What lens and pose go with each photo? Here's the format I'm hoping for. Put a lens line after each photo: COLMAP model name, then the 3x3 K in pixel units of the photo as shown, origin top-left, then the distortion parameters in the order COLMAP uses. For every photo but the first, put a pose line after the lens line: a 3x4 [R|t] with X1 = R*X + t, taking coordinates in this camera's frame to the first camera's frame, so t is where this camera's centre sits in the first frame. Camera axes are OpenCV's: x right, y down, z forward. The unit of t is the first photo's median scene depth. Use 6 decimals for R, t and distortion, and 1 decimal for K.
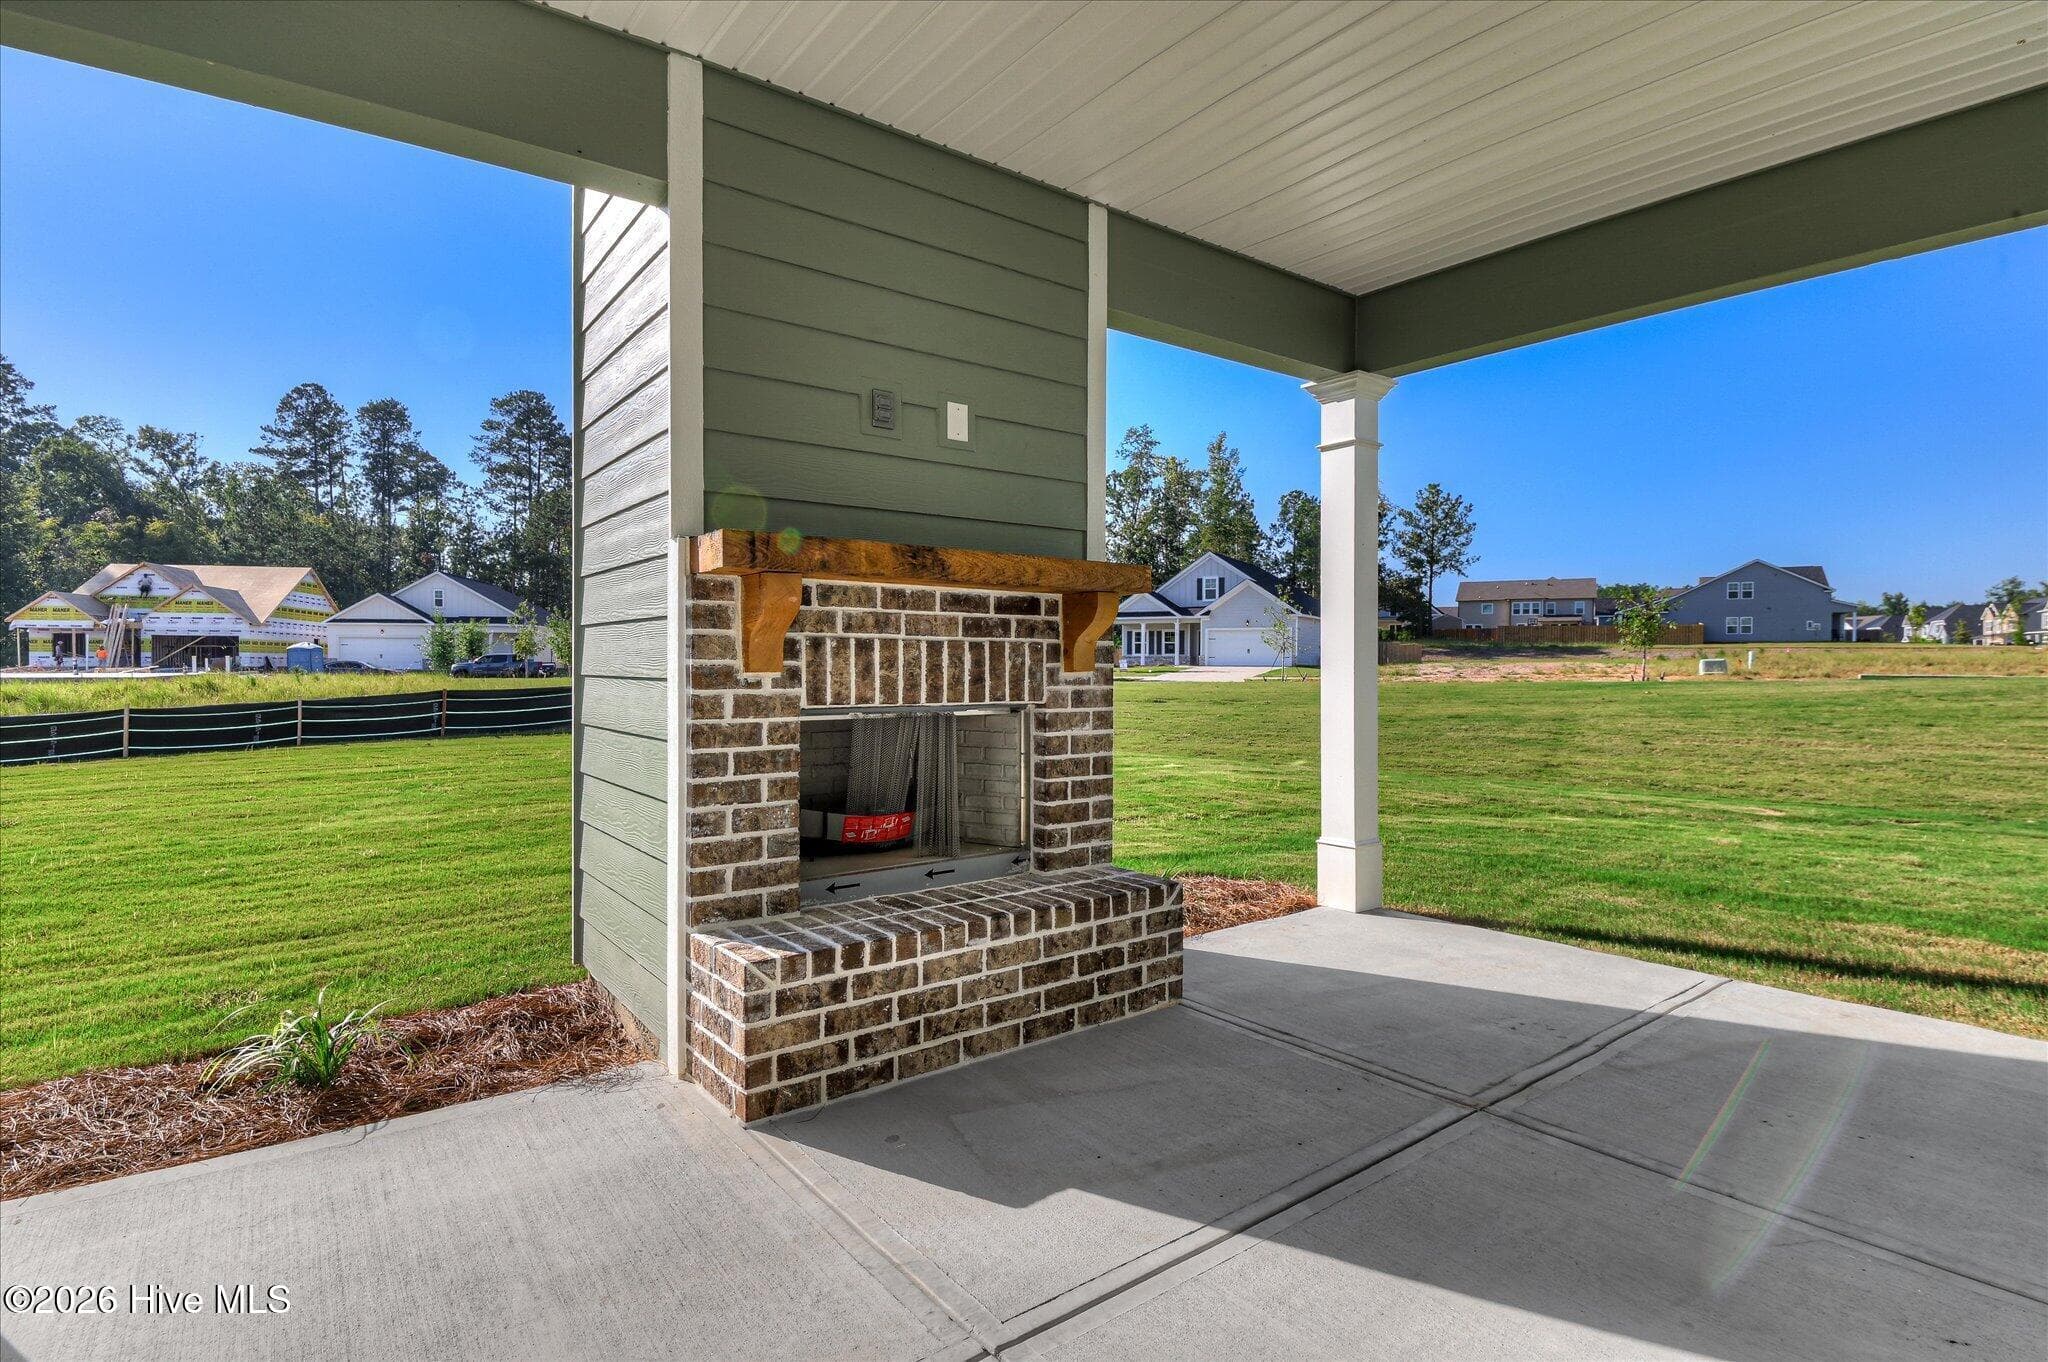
lens RADIAL K [[1024.9, 0, 1033.4], [0, 1024.9, 707.1], [0, 0, 1]] dist [0.003619, -0.020736]
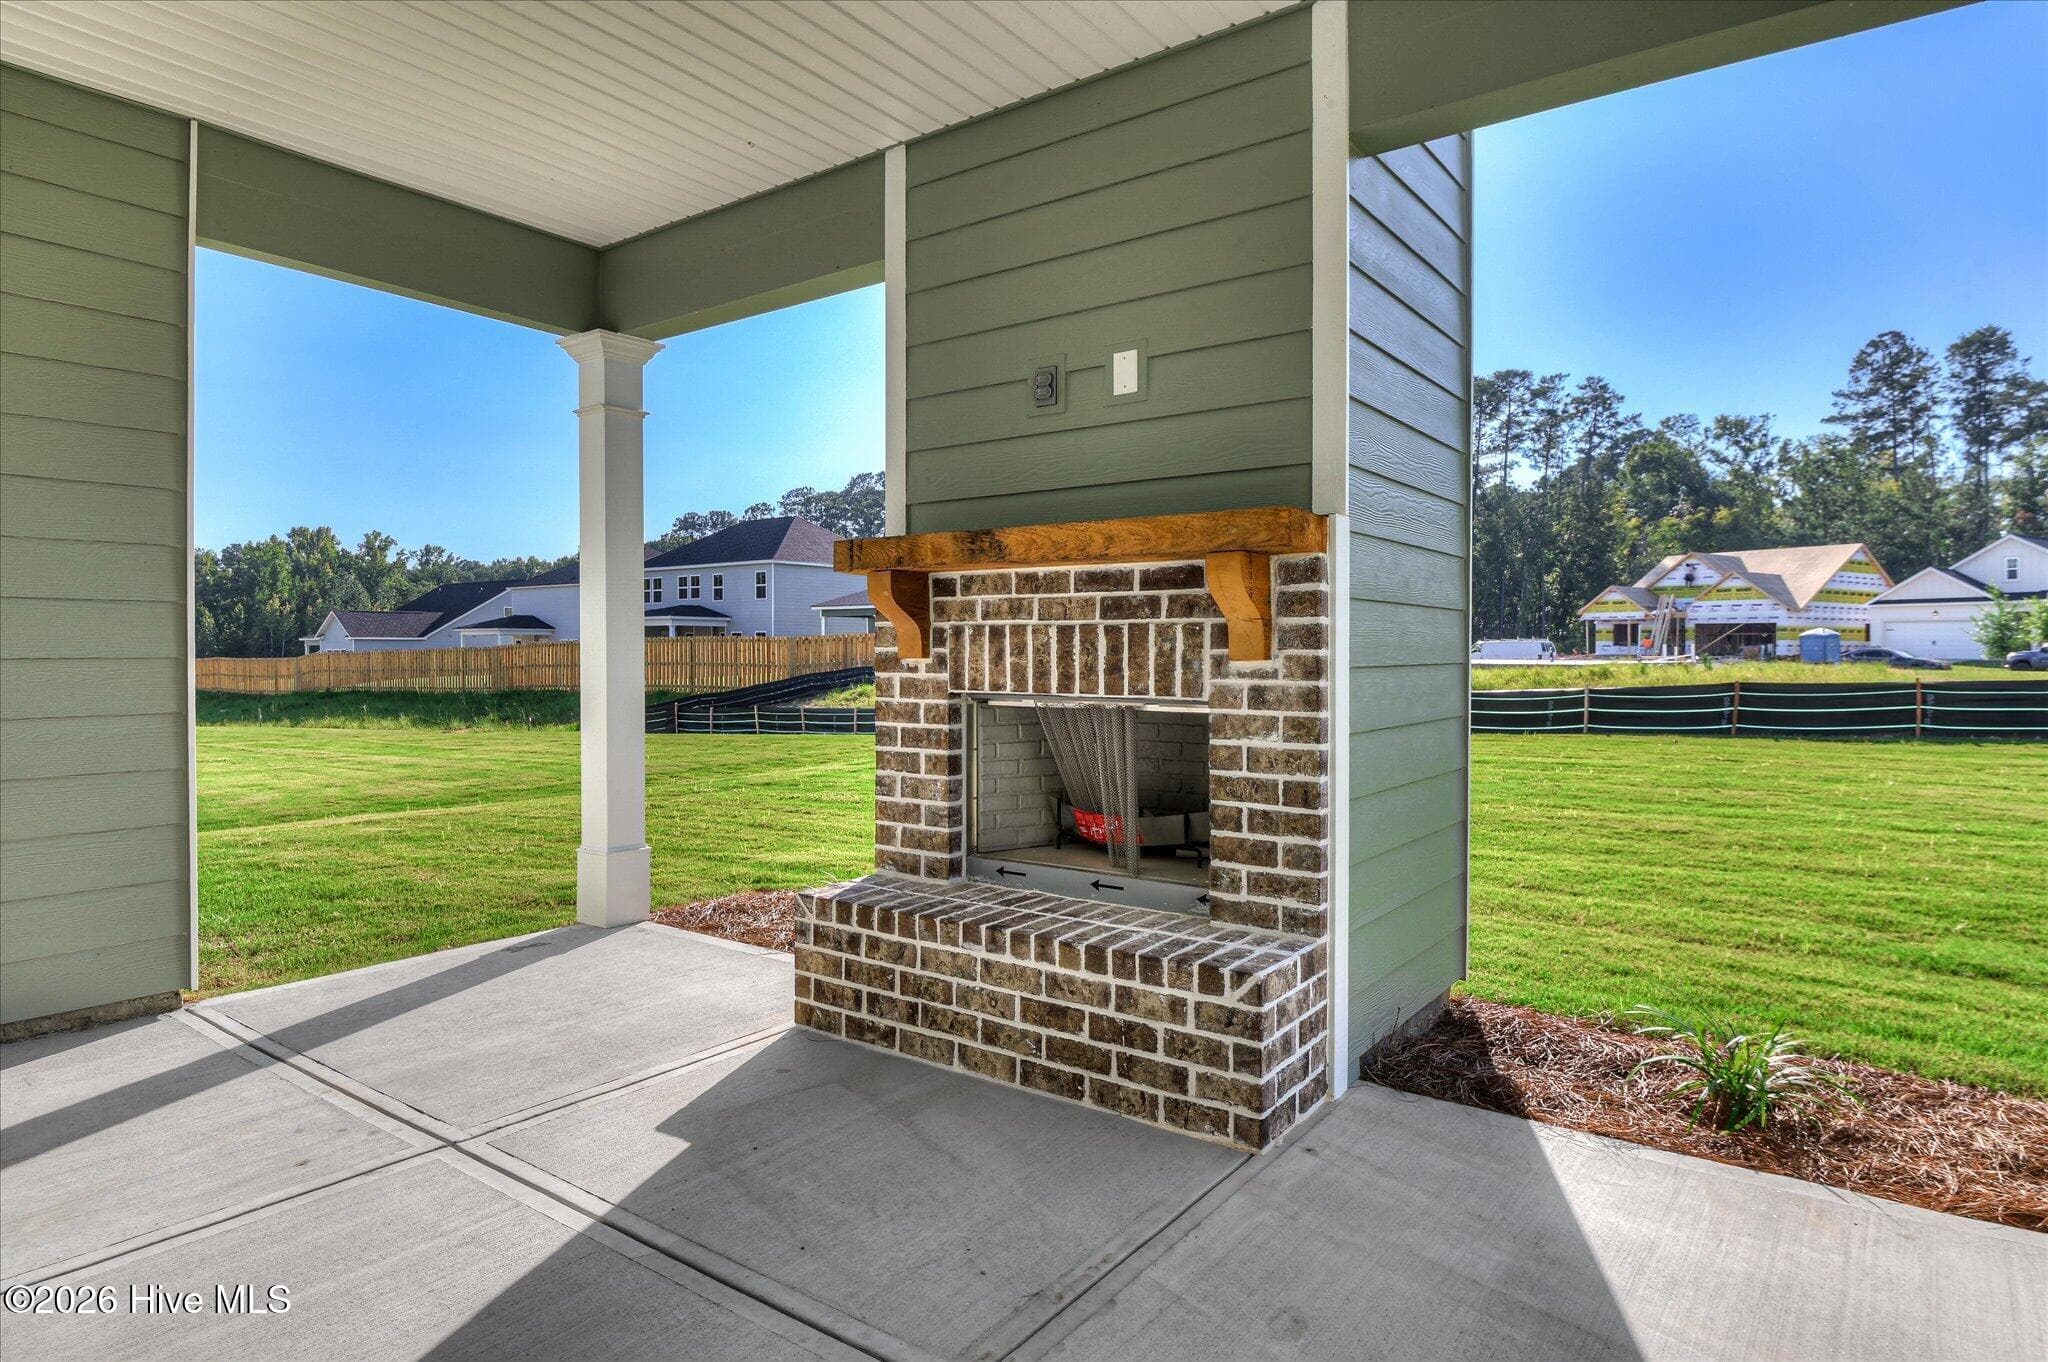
lens RADIAL K [[1146.3, 0, 1024.0], [0, 1146.3, 681.0], [0, 0, 1]] dist [0.016916, -0.034826]
pose [[0.277252, 0.023237, -0.960516, 0.596430], [-0.039780, 0.999128, 0.012688, -0.018013], [0.959973, 0.034692, 0.277935, 0.463508]]
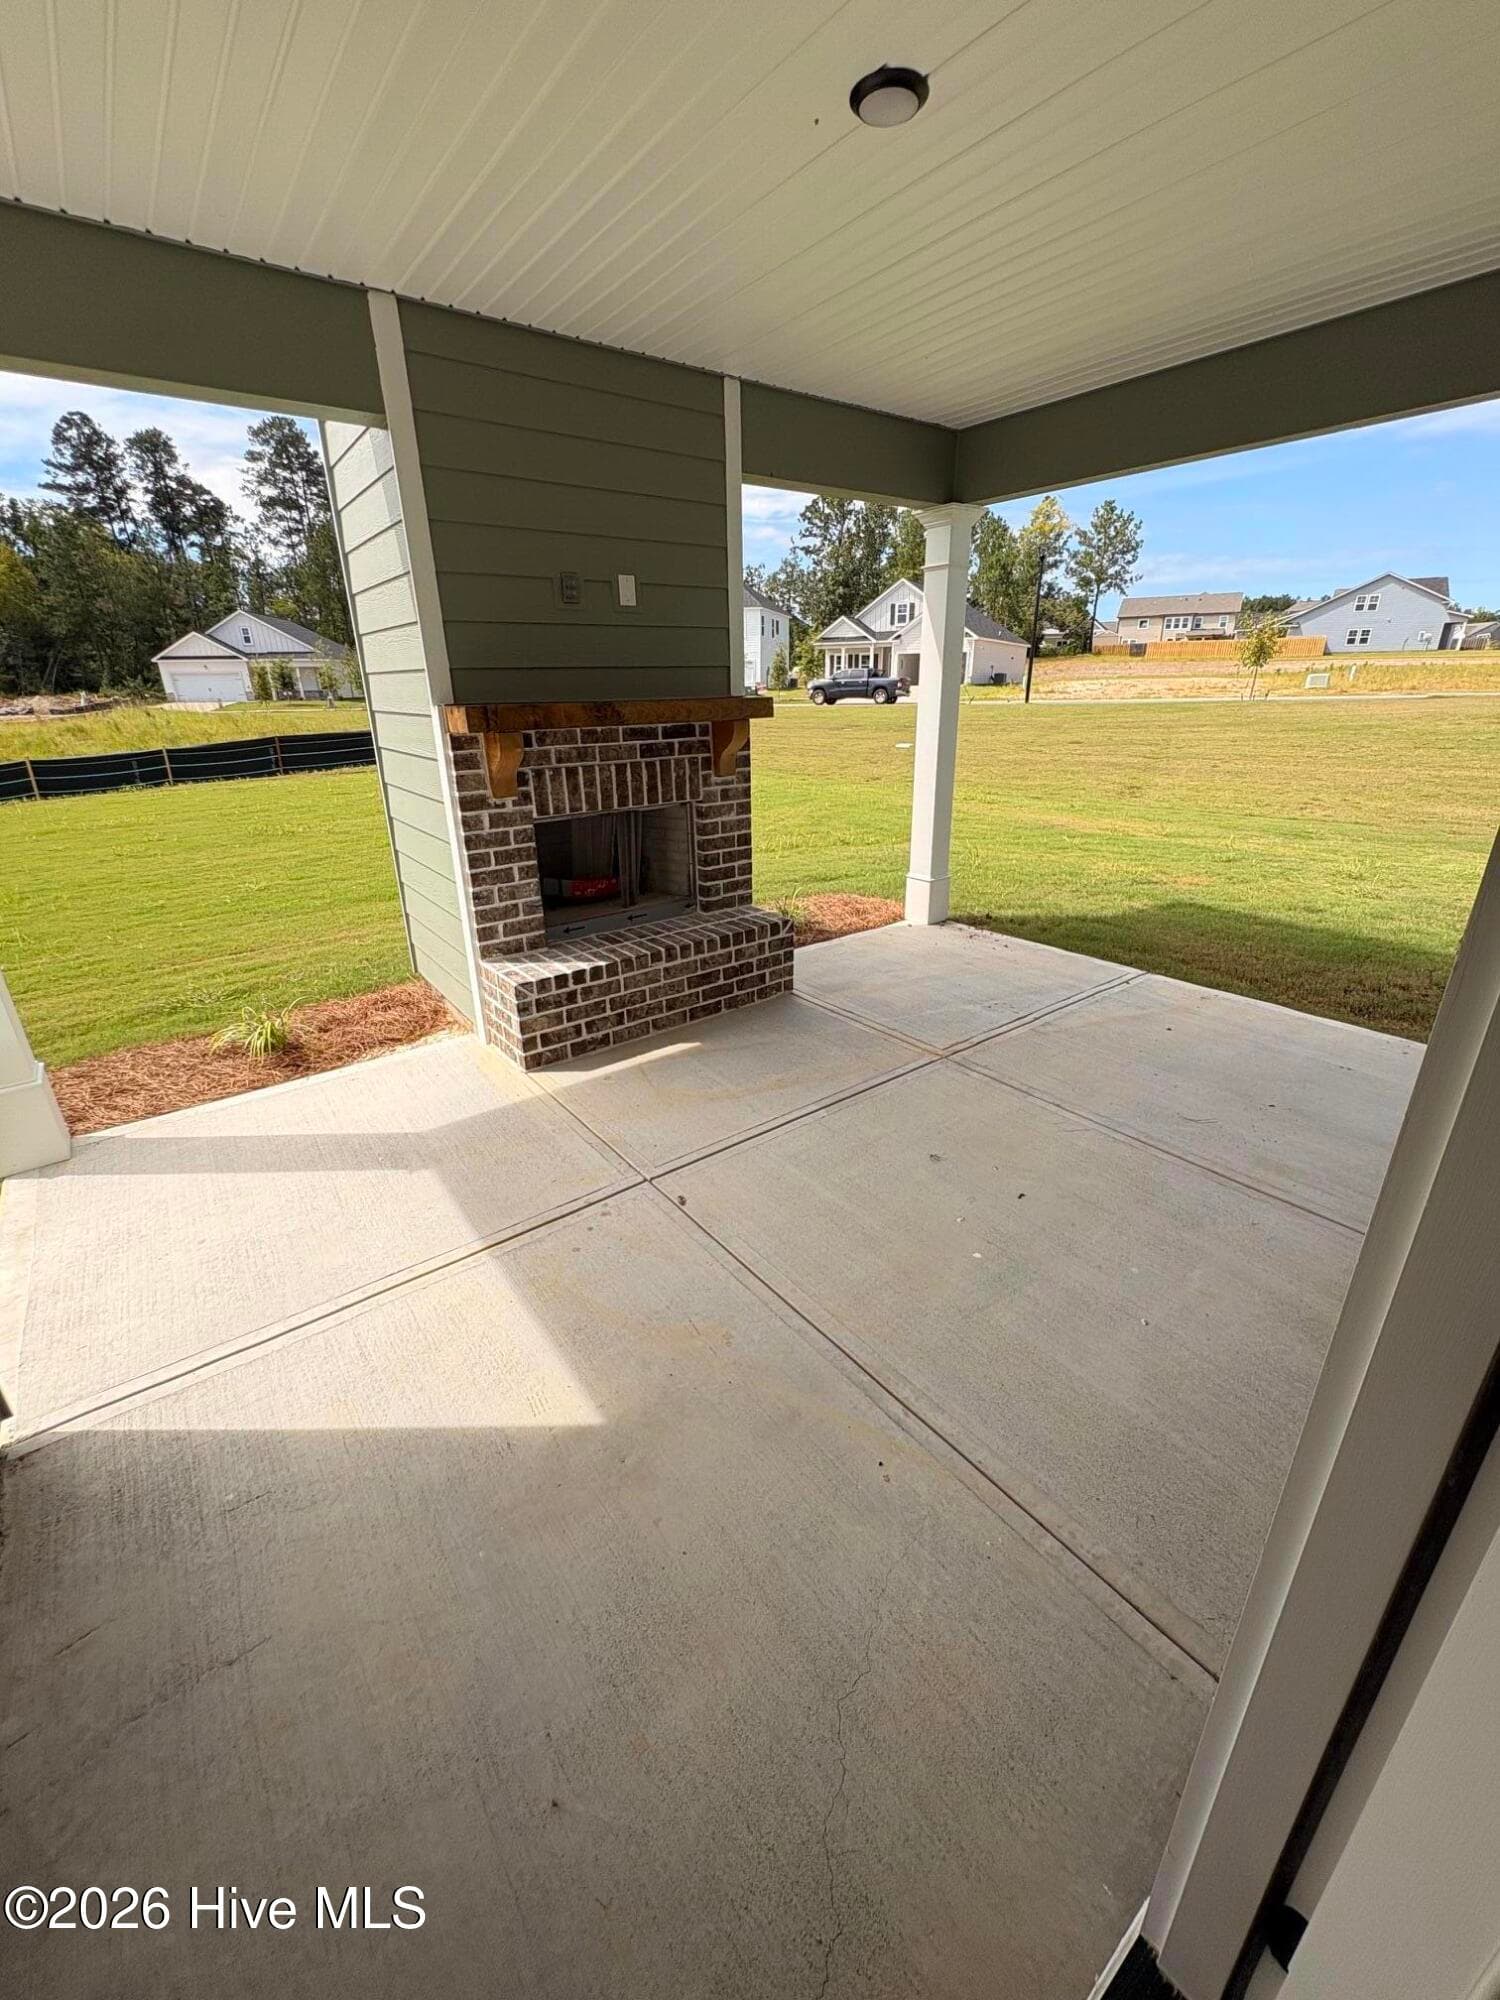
lens RADIAL K [[789.6, 0, 746.0], [0, 789.6, 1033.4], [0, 0, 1]] dist [-0.001856, 0.000141]
pose [[0.999826, -0.011096, -0.014983, 0.065523], [0.015850, 0.929046, 0.369625, -0.082310], [0.009819, -0.369799, 0.929060, -0.131690]]
